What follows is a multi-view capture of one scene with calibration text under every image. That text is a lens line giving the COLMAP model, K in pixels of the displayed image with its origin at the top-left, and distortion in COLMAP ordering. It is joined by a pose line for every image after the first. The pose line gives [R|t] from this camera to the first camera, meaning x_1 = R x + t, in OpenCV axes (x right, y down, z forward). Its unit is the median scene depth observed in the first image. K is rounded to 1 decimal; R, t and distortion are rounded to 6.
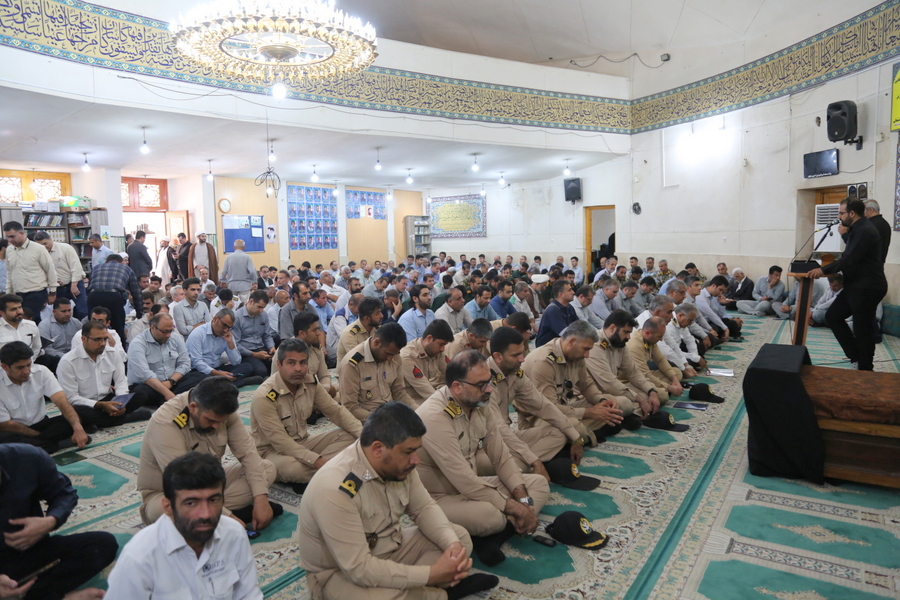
lens RADIAL K [[595.3, 0, 450.0], [0, 595.3, 300.0], [0, 0, 1]] dist [-0.123007, 0.058569]
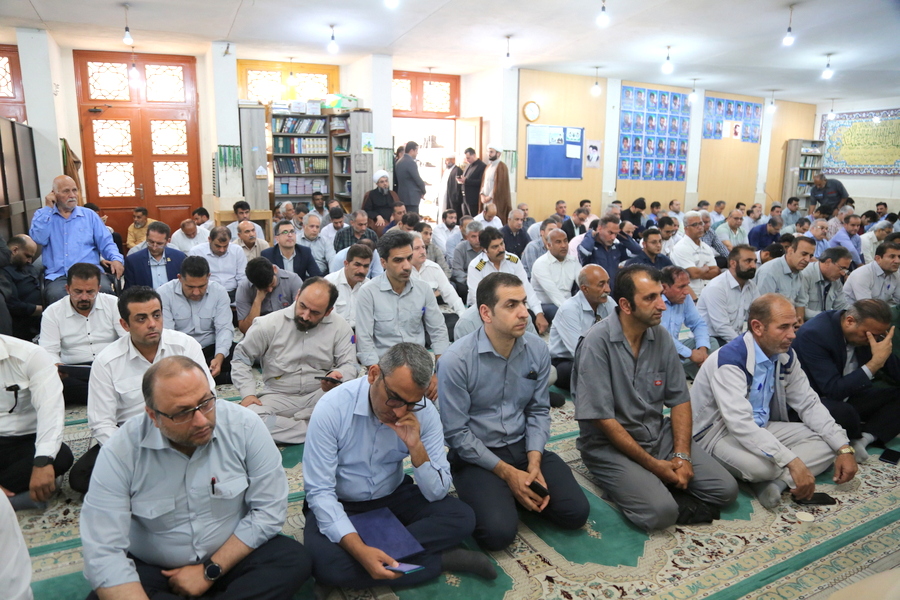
lens RADIAL K [[595.3, 0, 450.0], [0, 595.3, 300.0], [0, 0, 1]] dist [-0.123007, 0.058569]
pose [[0.860212, 0.141295, -0.489970, -0.082238], [-0.082451, 0.986741, 0.139799, -0.024521], [0.503227, -0.079858, 0.860457, 0.294654]]
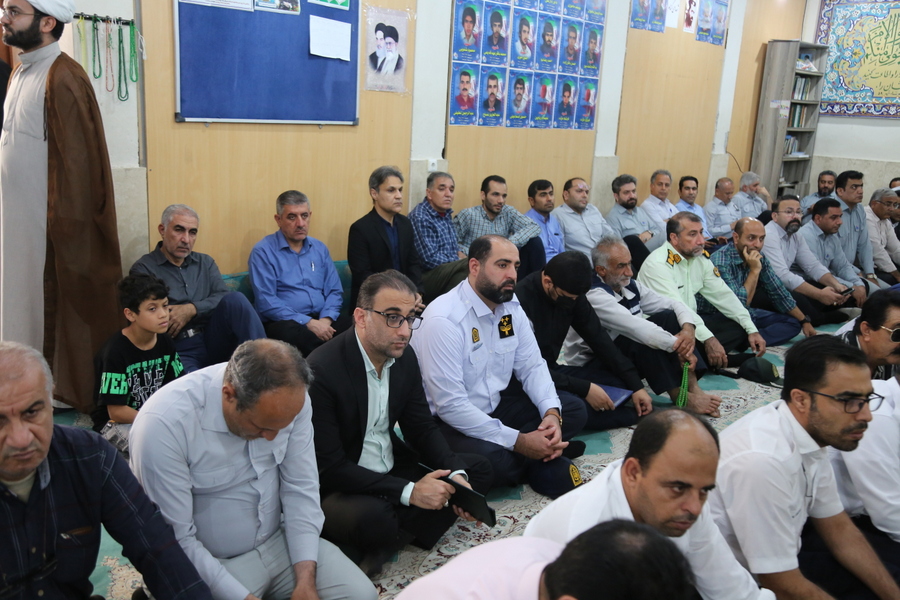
lens RADIAL K [[836.9, 0, 450.0], [0, 836.9, 300.0], [0, 0, 1]] dist [0.002819, 0.010823]
pose [[0.983548, 0.107341, -0.145298, -0.220540], [-0.088286, 0.987339, 0.131788, -0.060013], [0.157604, -0.116792, 0.980571, 0.663018]]
